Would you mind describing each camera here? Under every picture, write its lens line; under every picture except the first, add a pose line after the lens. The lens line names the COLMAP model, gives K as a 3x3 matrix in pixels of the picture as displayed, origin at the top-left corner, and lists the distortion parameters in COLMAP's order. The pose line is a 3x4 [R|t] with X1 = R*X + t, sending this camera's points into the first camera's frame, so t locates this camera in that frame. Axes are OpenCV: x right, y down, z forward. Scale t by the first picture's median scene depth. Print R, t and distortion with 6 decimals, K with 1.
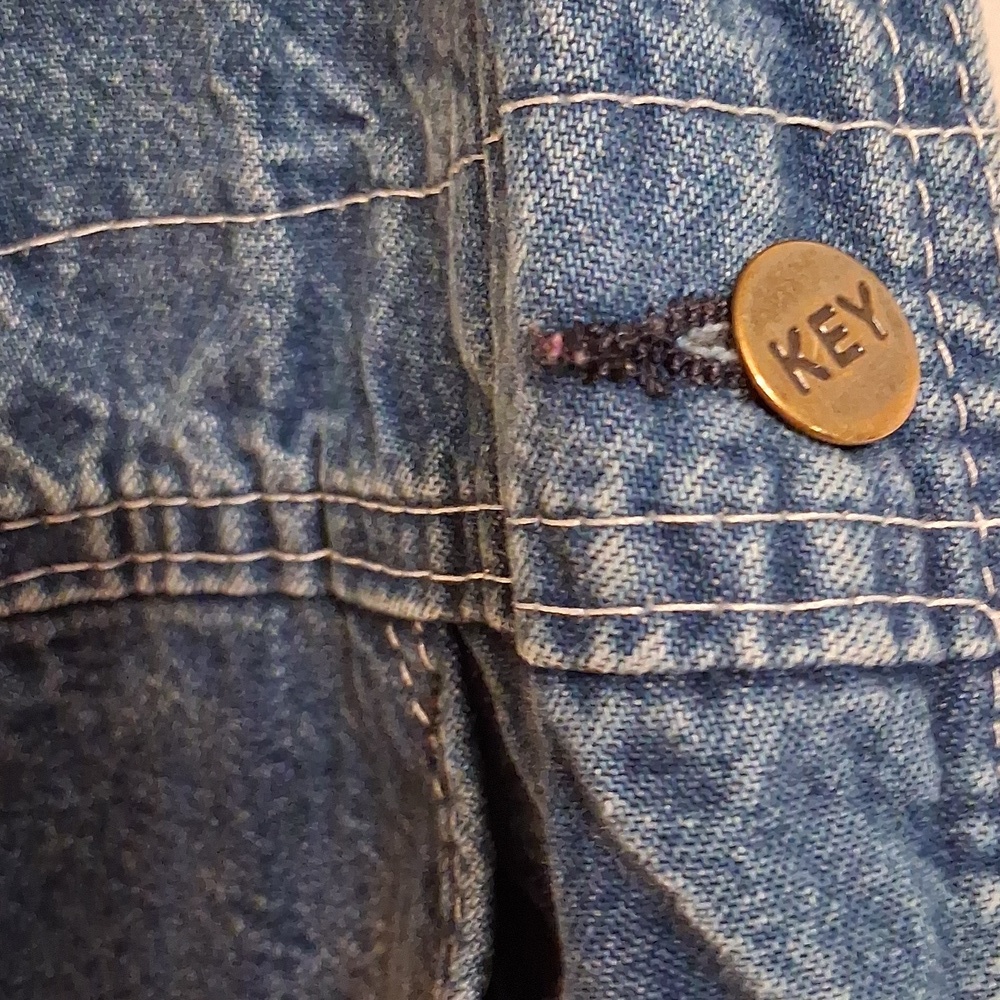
lens RADIAL K [[1616.4, 0, 506.3], [0, 1616.4, 497.8], [0, 0, 1]] dist [0.095005, 0.000000]
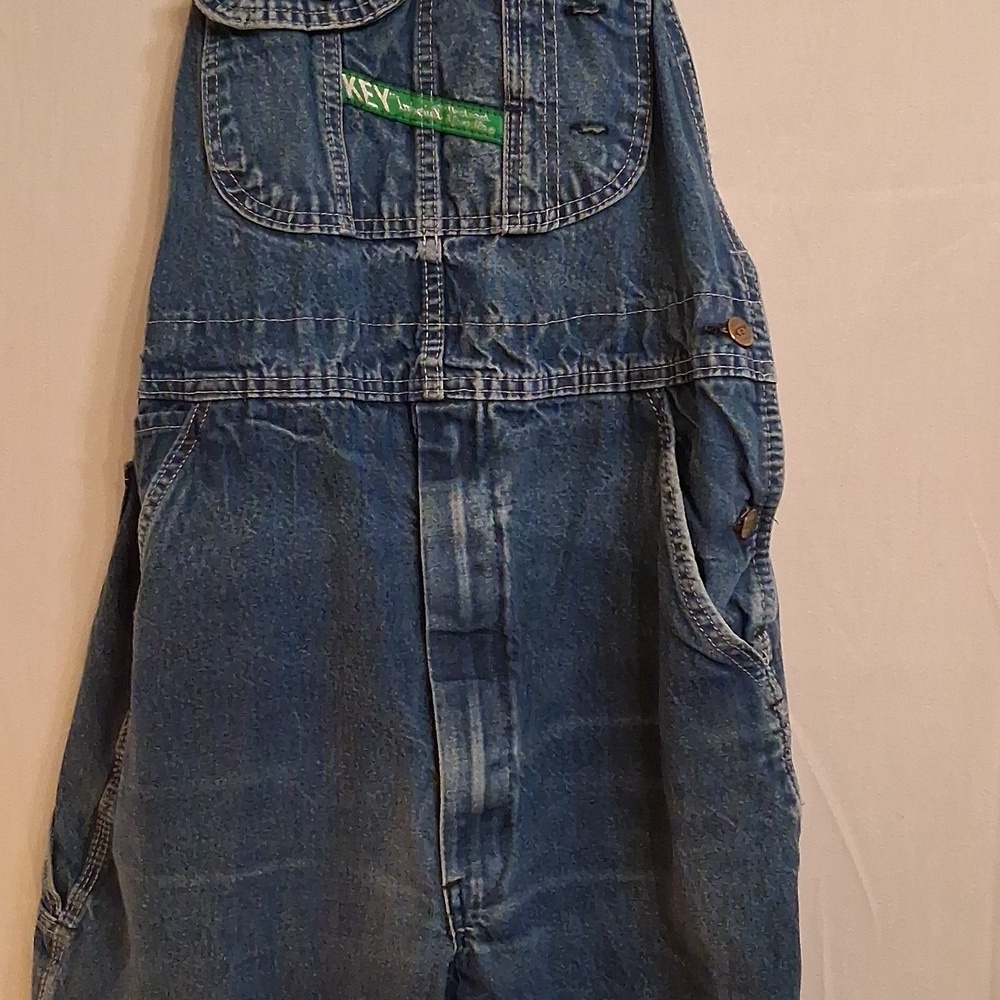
lens RADIAL K [[1616.4, 0, 483.9], [0, 1616.4, 504.4], [0, 0, 1]] dist [0.095005, 0.000000]
pose [[0.984340, 0.028325, 0.173988, -1.504964], [-0.008413, 0.993430, -0.114132, 1.048614], [-0.176078, 0.110881, 0.978111, -3.997557]]
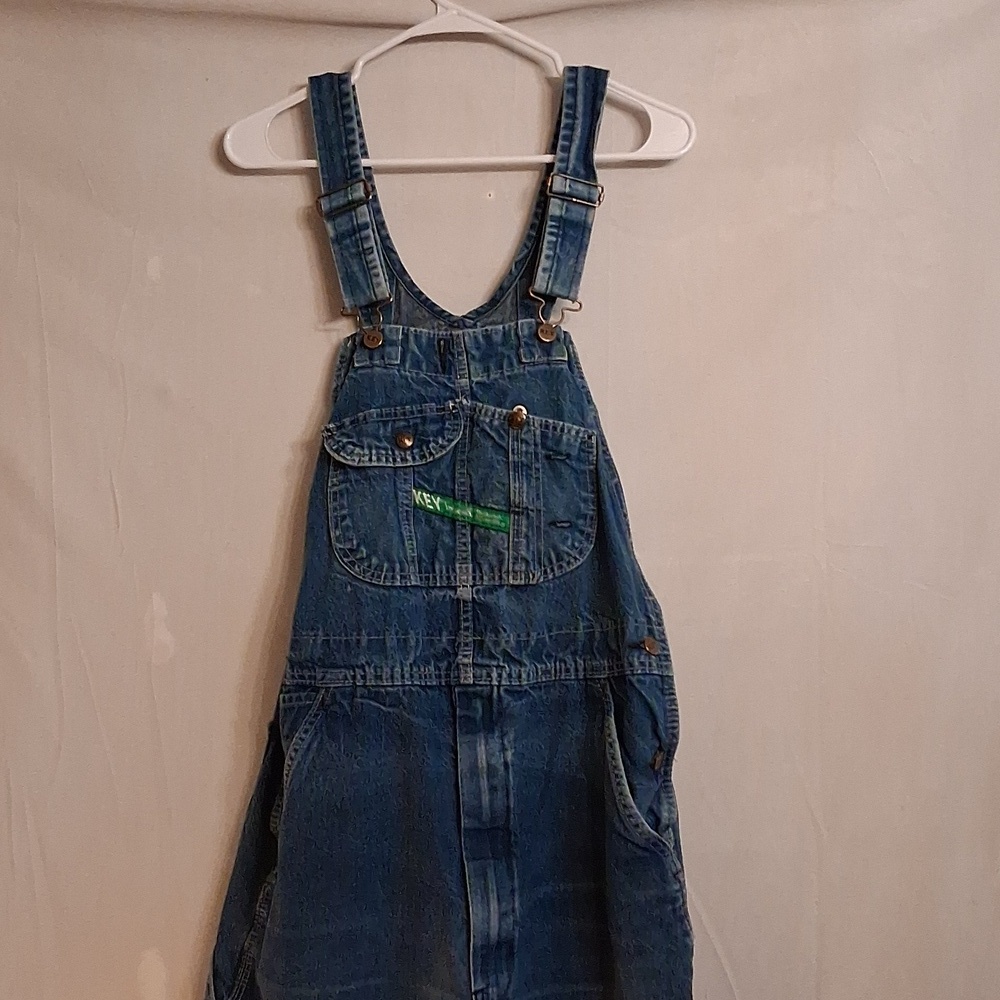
lens RADIAL K [[1616.4, 0, 483.9], [0, 1616.4, 506.8], [0, 0, 1]] dist [0.095005, 0.000000]
pose [[0.972738, 0.052408, 0.225909, -2.669228], [0.000361, 0.973787, -0.227462, 1.149954], [-0.231908, 0.221342, 0.947220, -7.258284]]
